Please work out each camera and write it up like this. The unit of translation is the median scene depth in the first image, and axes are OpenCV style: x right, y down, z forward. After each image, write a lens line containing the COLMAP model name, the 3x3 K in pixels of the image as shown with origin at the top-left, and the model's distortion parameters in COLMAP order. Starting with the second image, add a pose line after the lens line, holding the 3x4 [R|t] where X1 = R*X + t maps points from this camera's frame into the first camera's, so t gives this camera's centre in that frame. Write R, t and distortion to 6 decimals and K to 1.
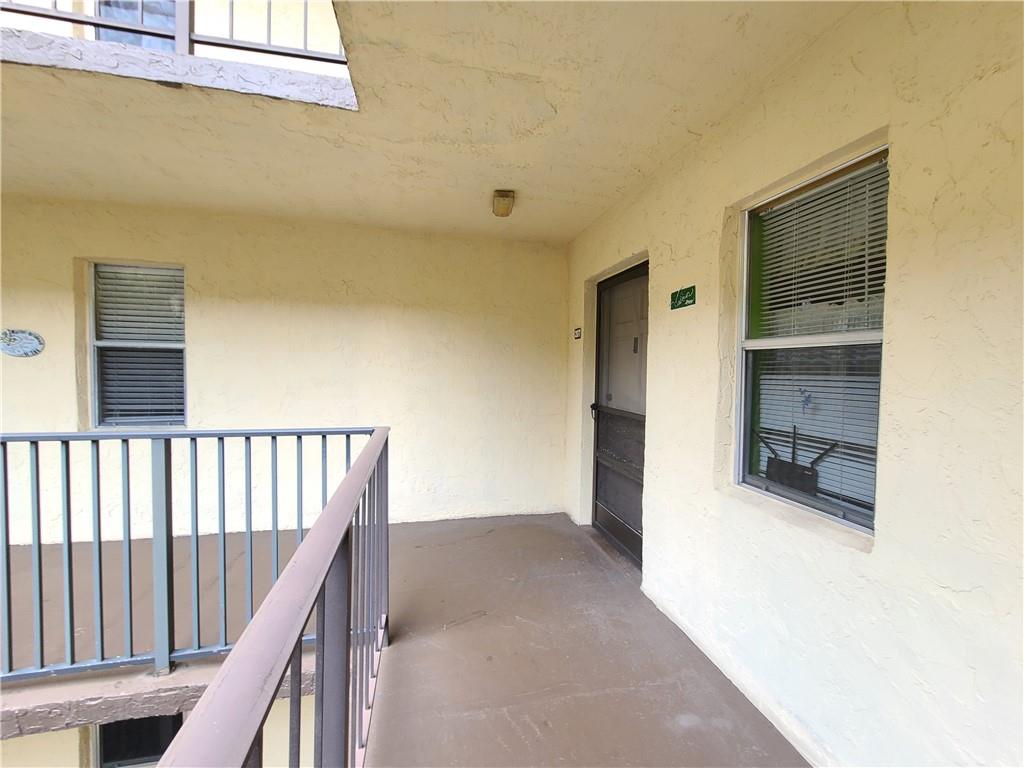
lens RADIAL K [[418.1, 0, 513.8], [0, 418.1, 382.8], [0, 0, 1]] dist [-0.002017, -0.000789]
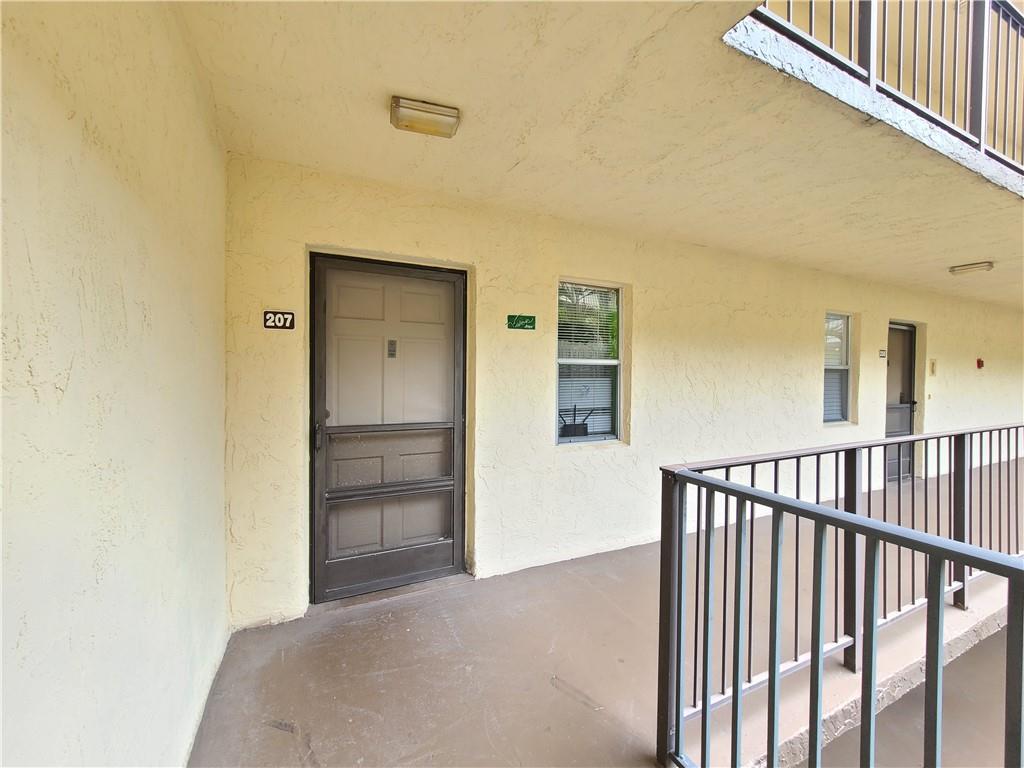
lens RADIAL K [[418.1, 0, 515.1], [0, 418.1, 378.3], [0, 0, 1]] dist [-0.002017, -0.000789]
pose [[-0.225184, -0.035443, 0.973671, -1.103759], [0.021267, 0.998921, 0.041280, -0.100963], [-0.974084, 0.030003, -0.224187, 1.652085]]
